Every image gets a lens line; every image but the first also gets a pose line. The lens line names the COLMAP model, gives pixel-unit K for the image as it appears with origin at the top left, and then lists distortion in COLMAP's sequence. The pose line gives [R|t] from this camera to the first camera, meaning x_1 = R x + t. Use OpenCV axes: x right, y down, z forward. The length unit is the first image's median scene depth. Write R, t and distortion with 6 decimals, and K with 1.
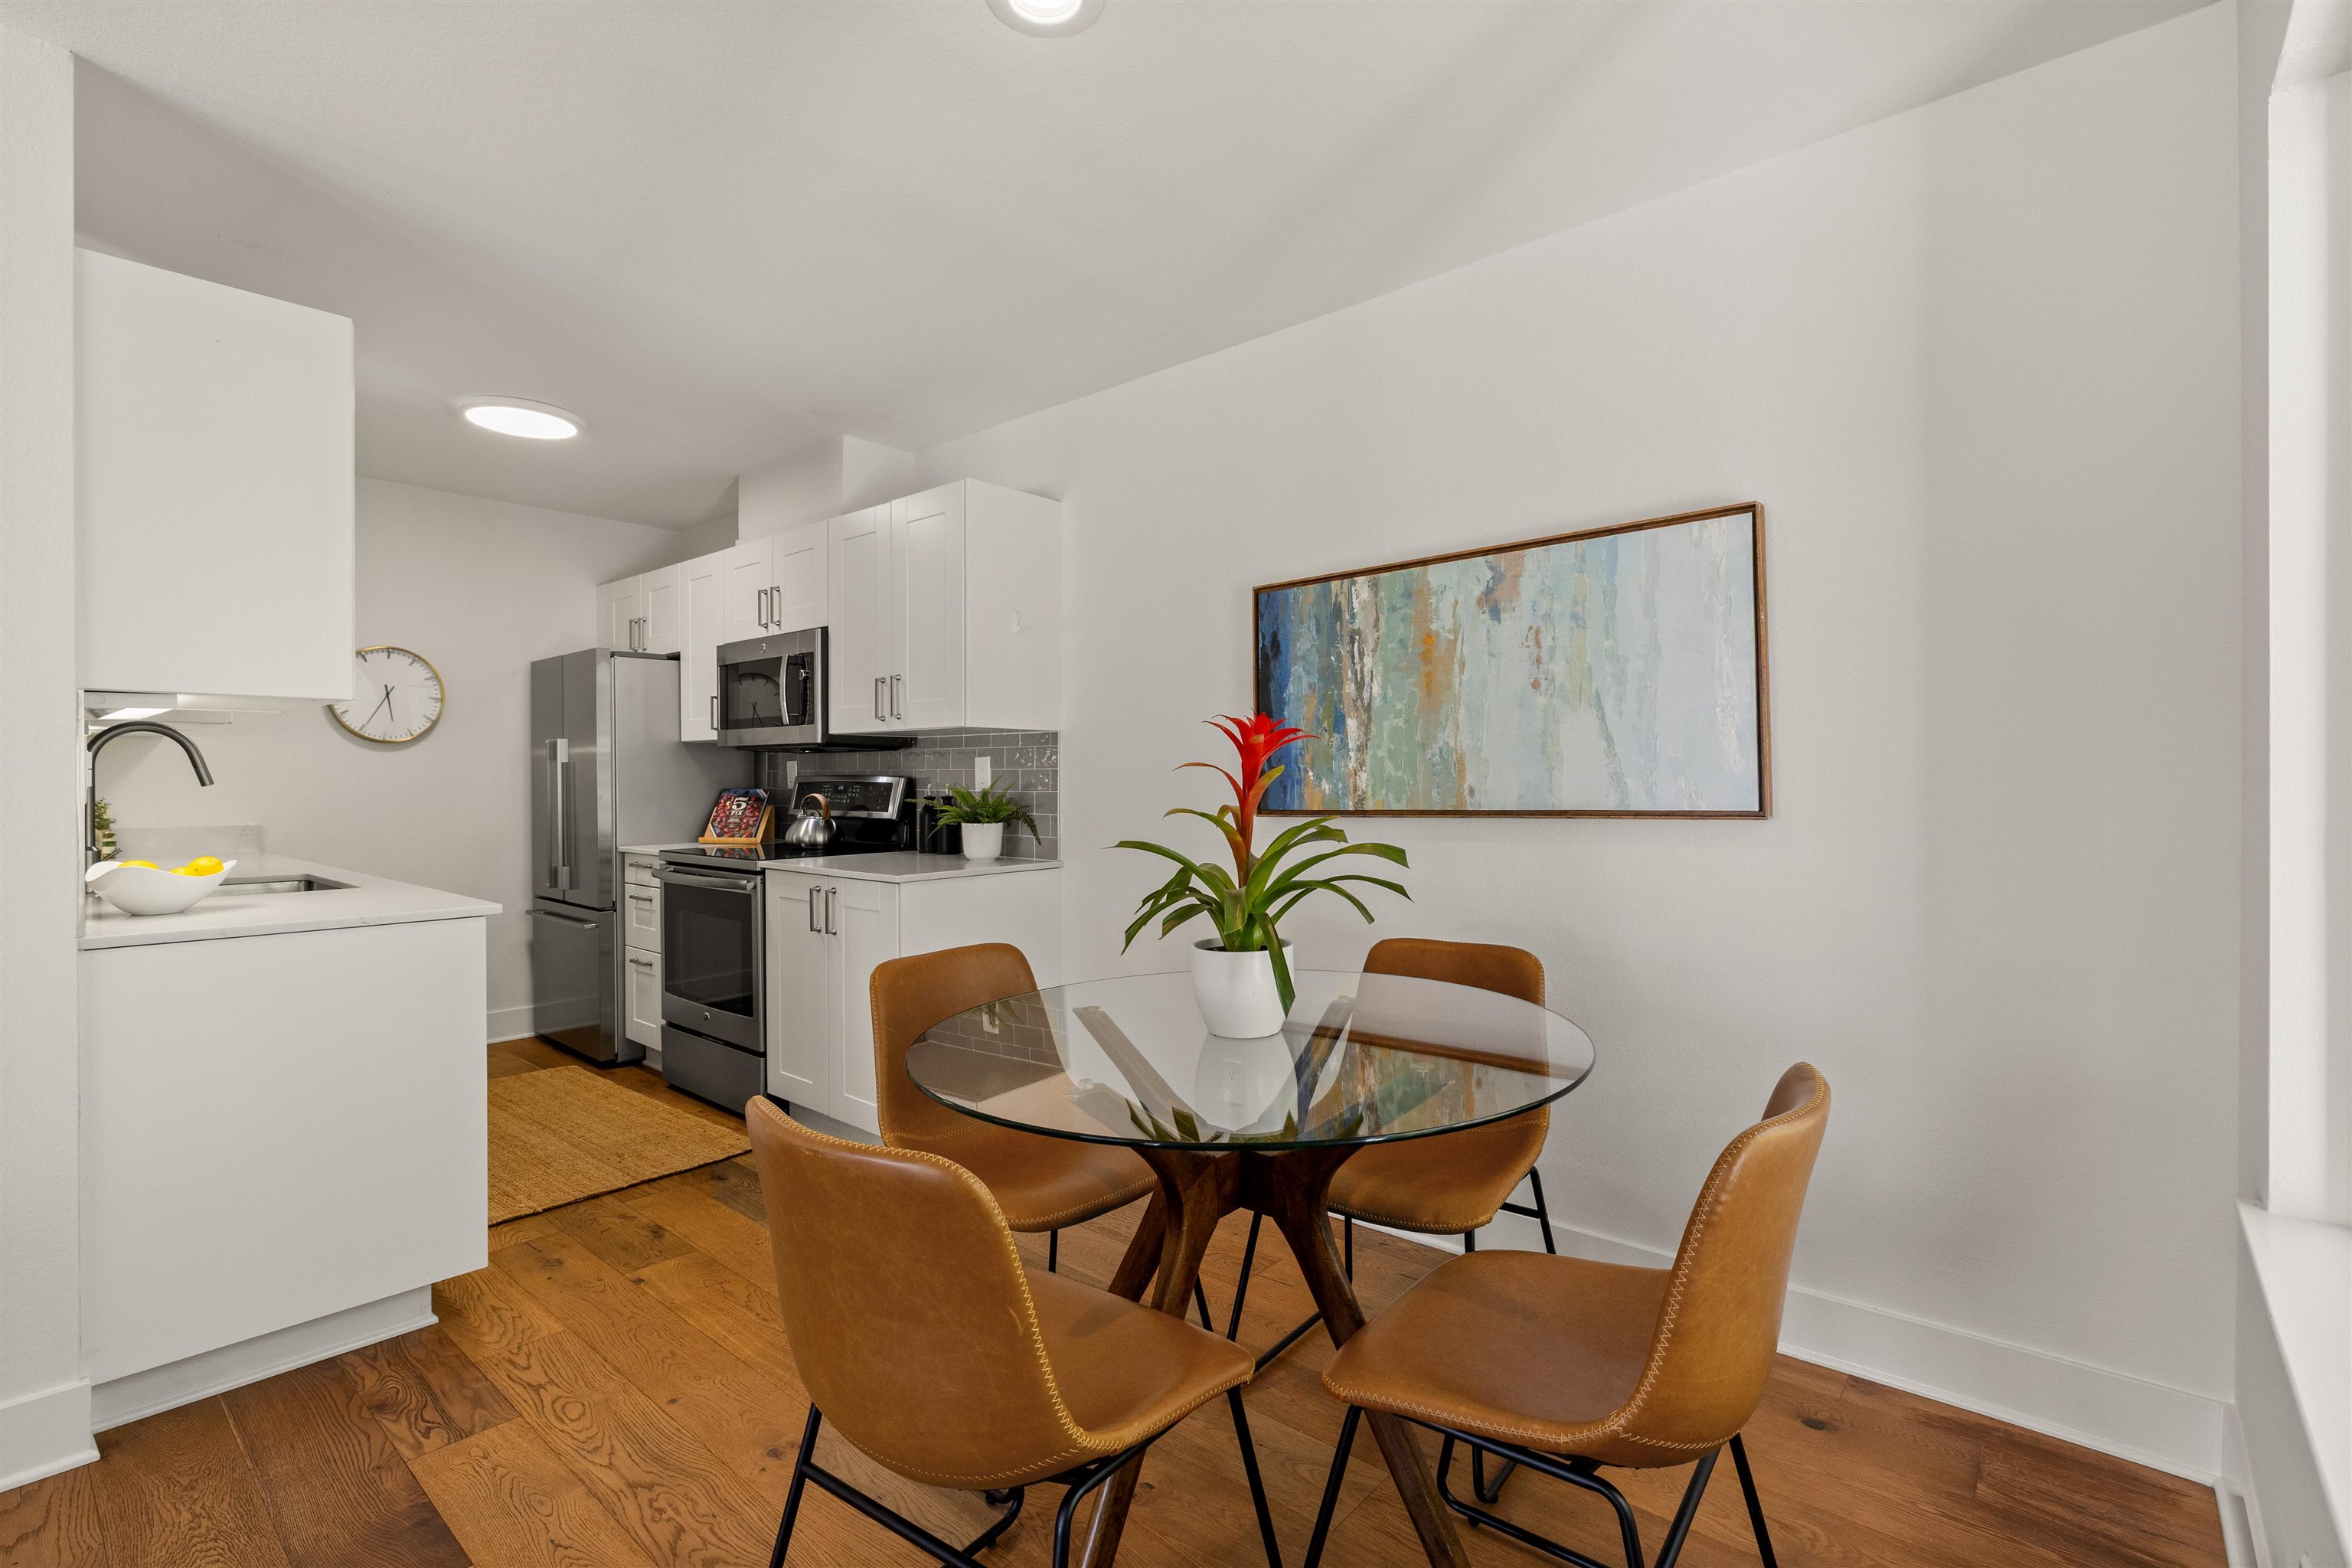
lens RADIAL K [[1068.3, 0, 1176.0], [0, 1068.3, 784.0], [0, 0, 1]] dist [-0.017169, -0.000121]
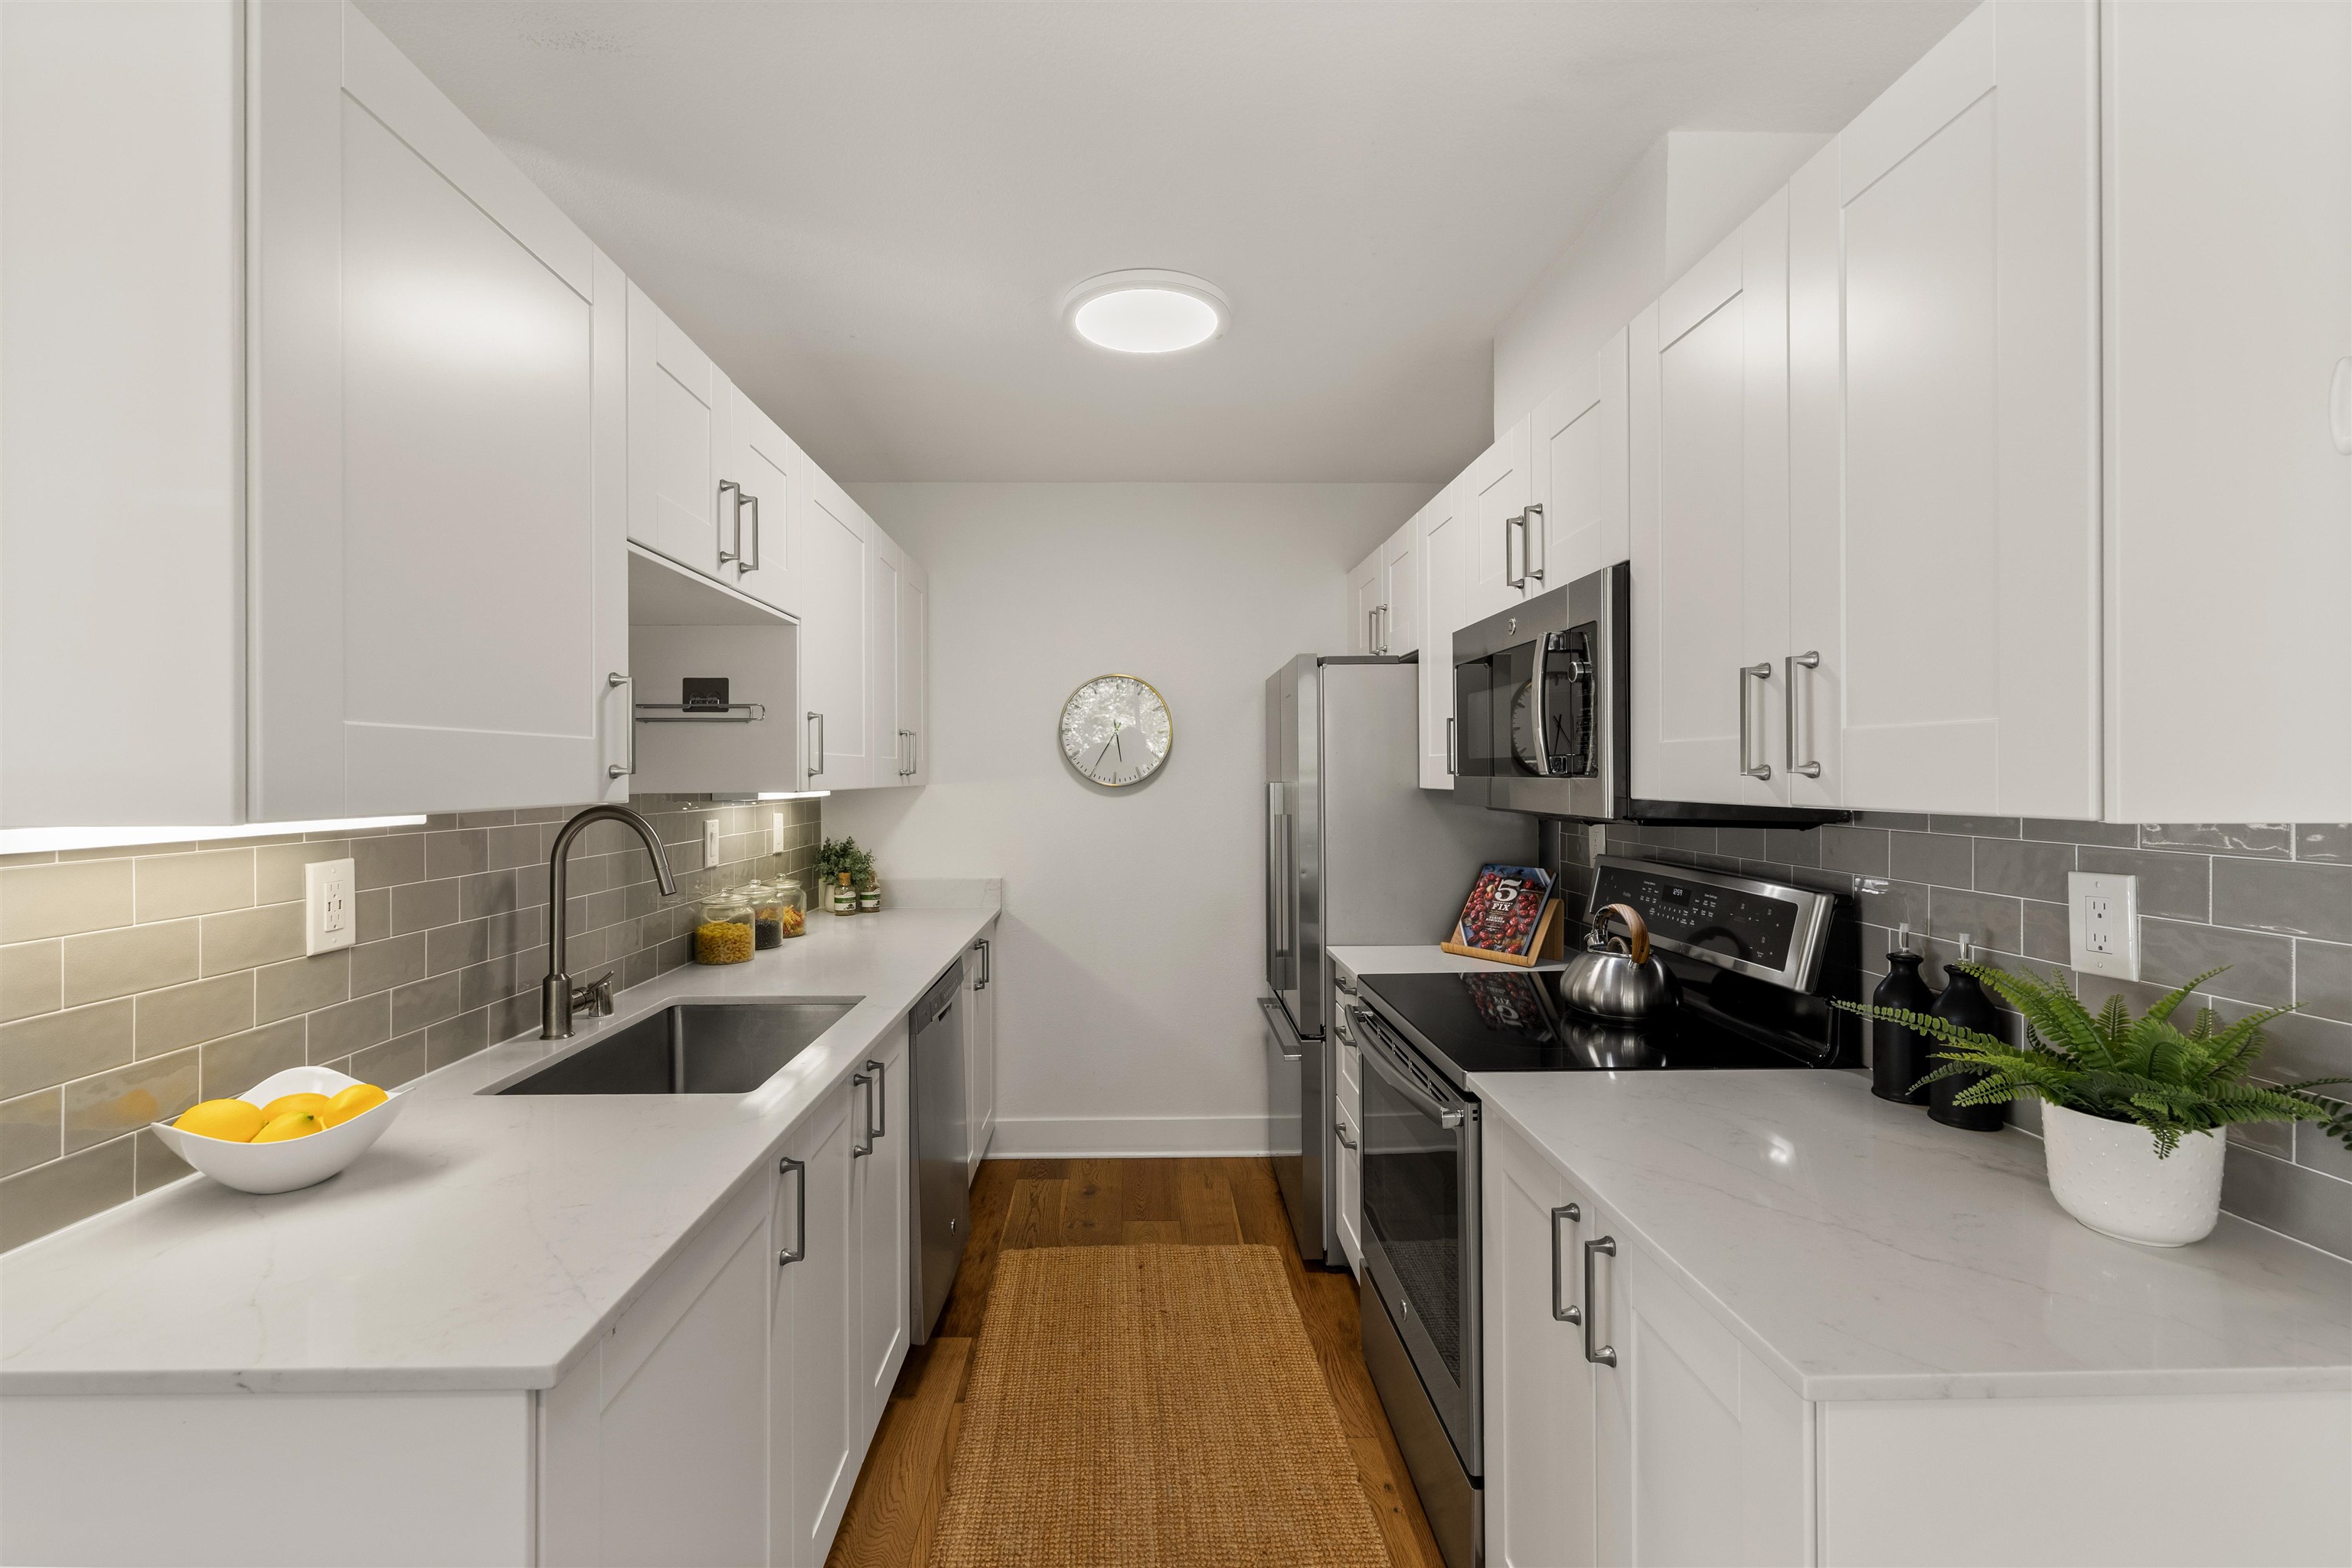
lens RADIAL K [[994.6, 0, 1142.7], [0, 994.6, 770.0], [0, 0, 1]] dist [-0.008224, 0.000015]
pose [[0.661052, -0.004208, -0.750328, -0.138116], [-0.000009, 0.999984, -0.005616, -0.053031], [0.750340, 0.003720, 0.661042, 0.530871]]
